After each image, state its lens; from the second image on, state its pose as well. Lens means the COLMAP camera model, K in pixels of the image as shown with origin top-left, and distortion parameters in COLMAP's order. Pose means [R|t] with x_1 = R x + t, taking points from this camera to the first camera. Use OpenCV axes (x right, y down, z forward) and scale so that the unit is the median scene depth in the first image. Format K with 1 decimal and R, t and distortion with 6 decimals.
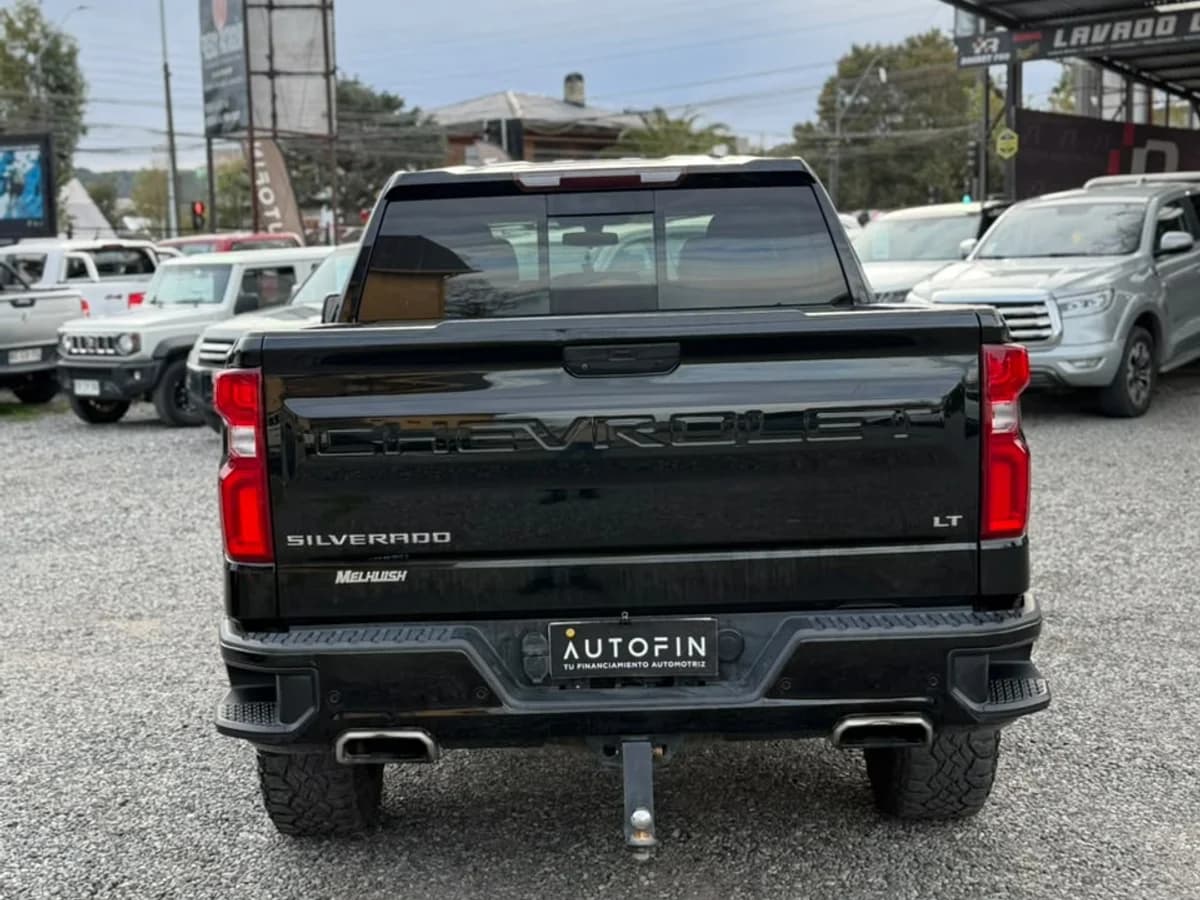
lens RADIAL K [[1721.7, 0, 597.5], [0, 1721.7, 476.9], [0, 0, 1]] dist [0.194457, -0.394762]
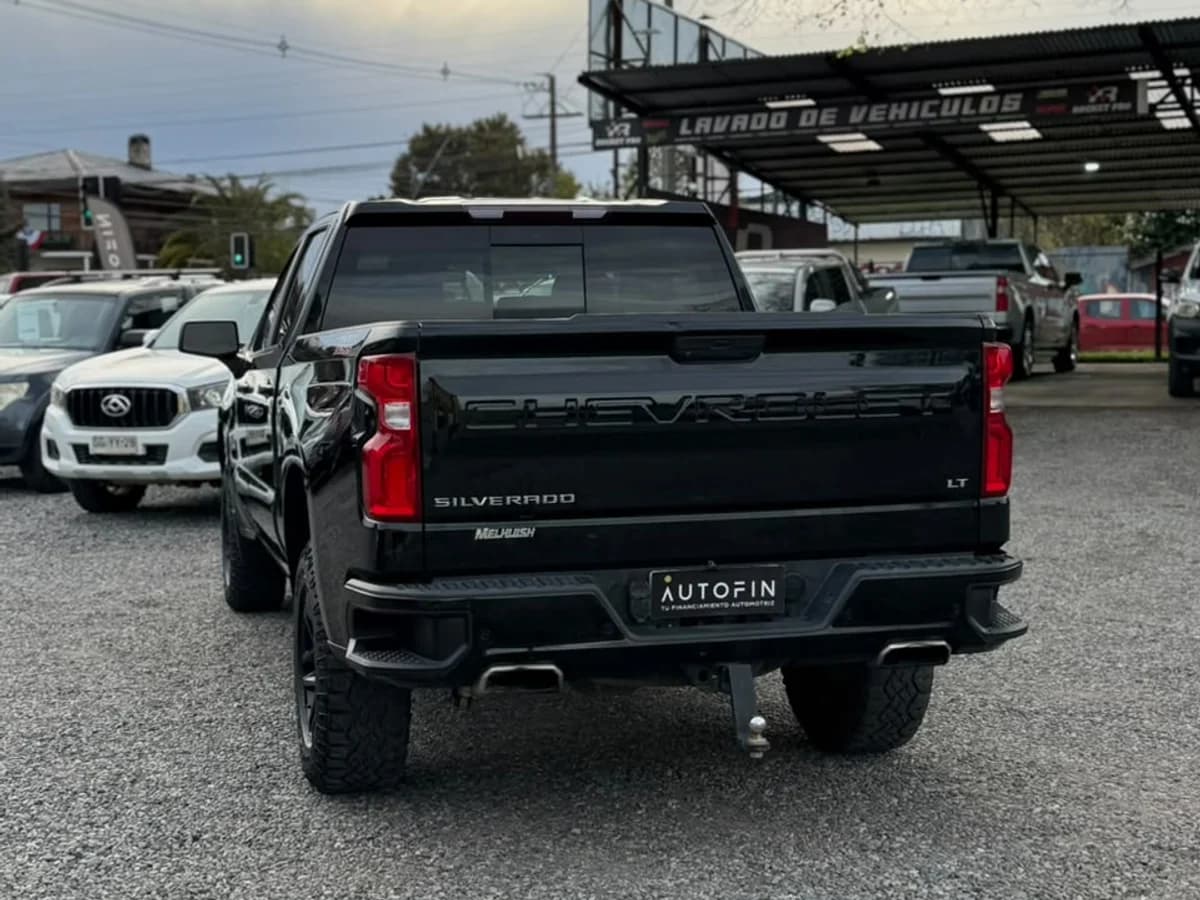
lens RADIAL K [[1721.7, 0, 597.5], [0, 1721.7, 476.9], [0, 0, 1]] dist [0.194457, -0.394762]
pose [[0.966073, -0.003962, 0.258237, -0.367836], [0.015046, 0.999047, -0.040961, 0.067823], [-0.257829, 0.043457, 0.965213, -0.136405]]
